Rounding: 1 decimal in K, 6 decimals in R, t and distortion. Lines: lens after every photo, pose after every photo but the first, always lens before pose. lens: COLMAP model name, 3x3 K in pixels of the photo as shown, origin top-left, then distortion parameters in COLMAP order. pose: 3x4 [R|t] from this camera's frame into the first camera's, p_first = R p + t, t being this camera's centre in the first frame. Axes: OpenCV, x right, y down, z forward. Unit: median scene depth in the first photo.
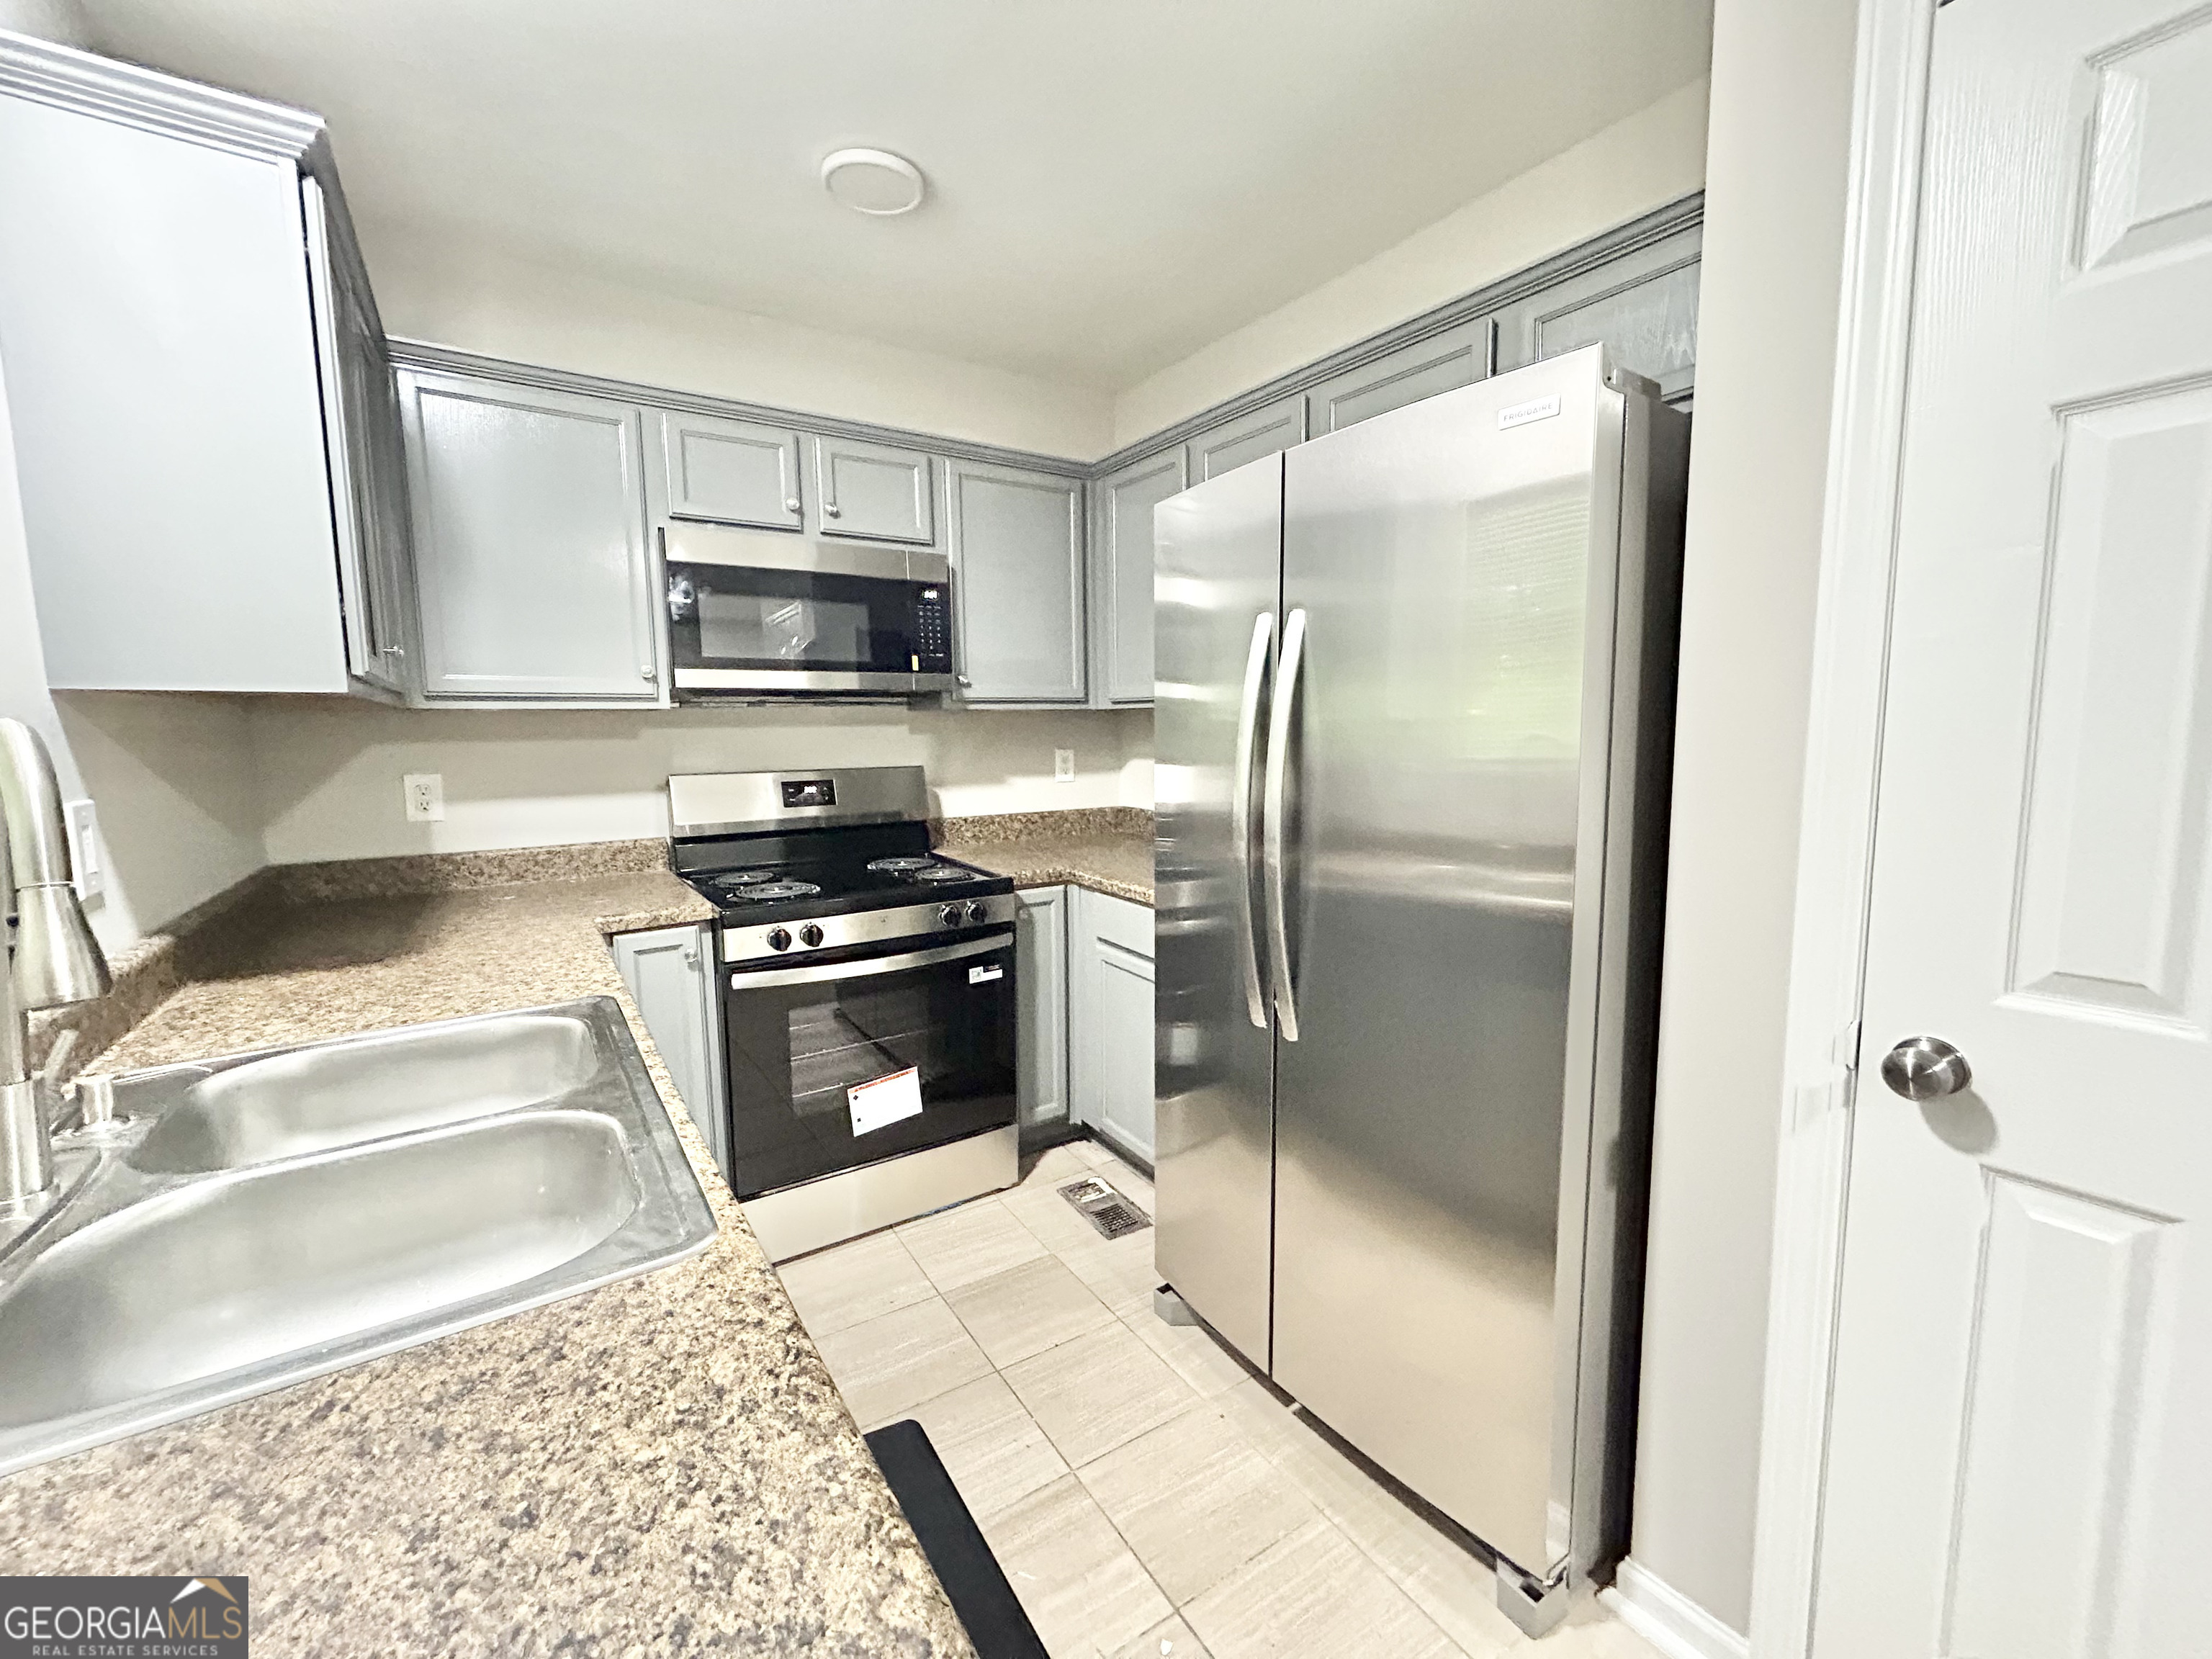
lens RADIAL K [[898.6, 0, 1097.5], [0, 898.6, 826.8], [0, 0, 1]] dist [0.002326, -0.000146]
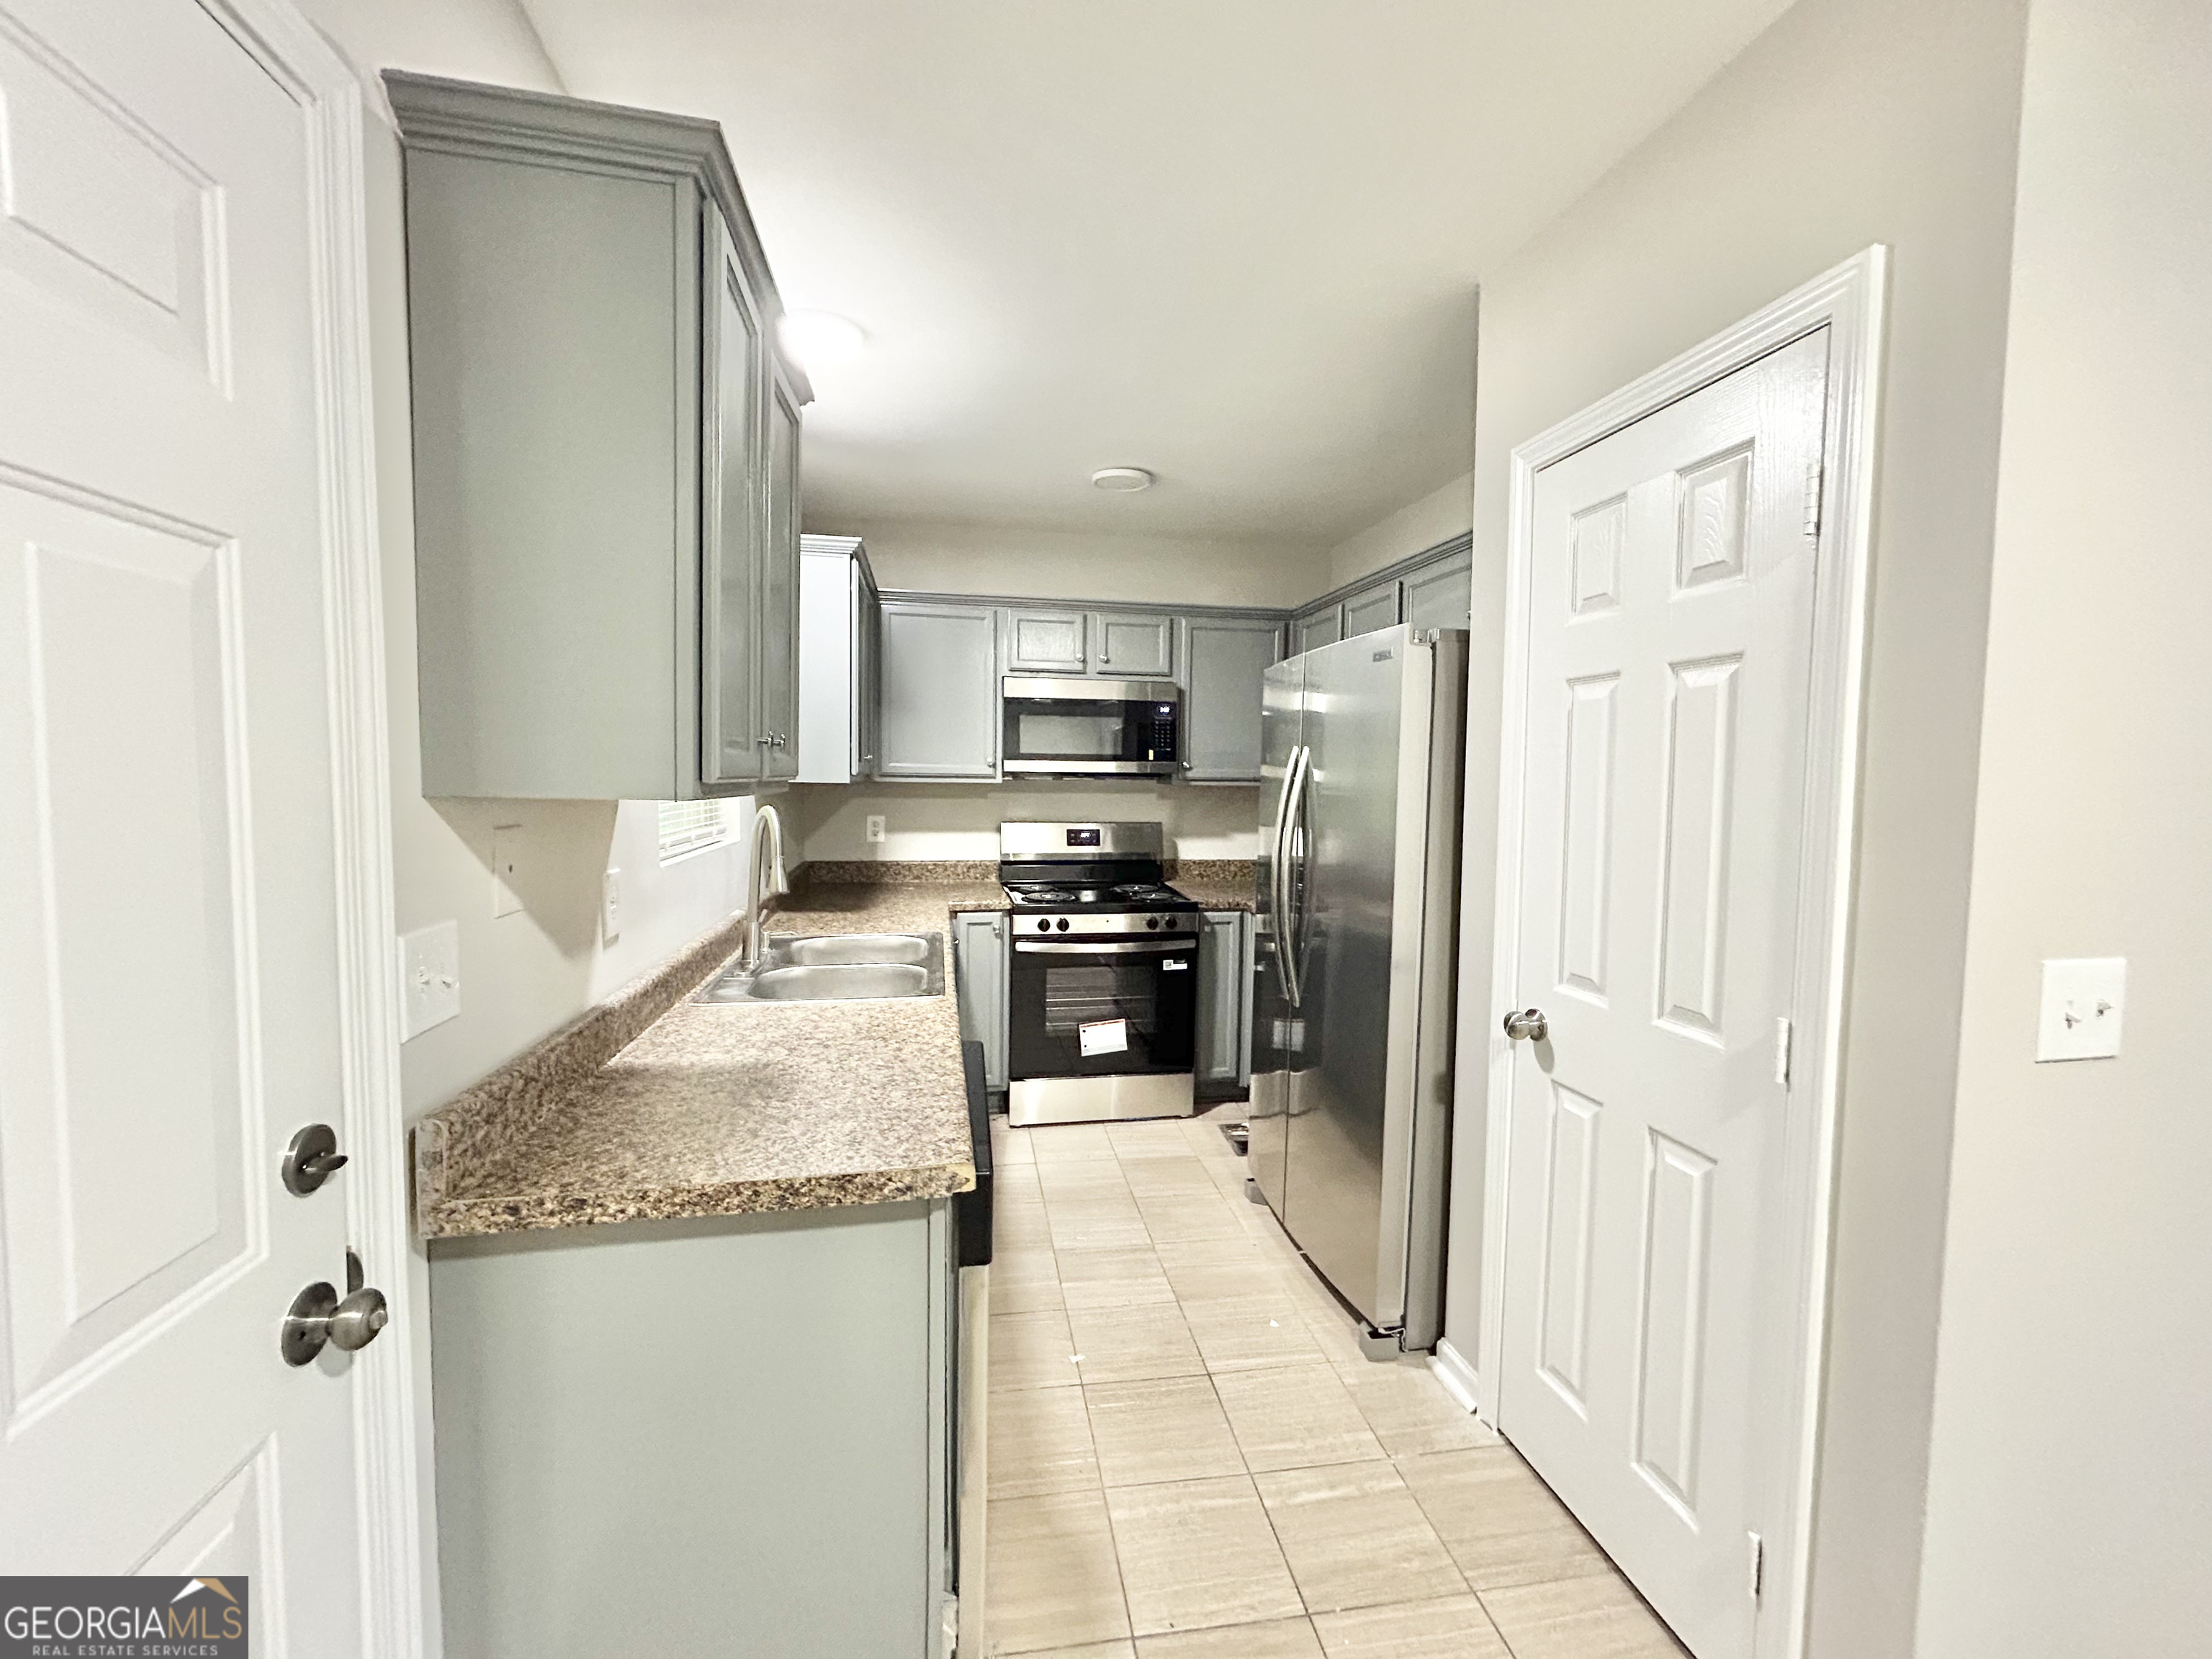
lens RADIAL K [[898.6, 0, 1097.5], [0, 898.6, 826.8], [0, 0, 1]] dist [0.002326, -0.000146]
pose [[0.916729, 0.050024, -0.396365, 0.342945], [-0.069951, 0.996902, -0.035971, -0.002275], [0.393337, 0.060702, 0.917388, -0.440261]]
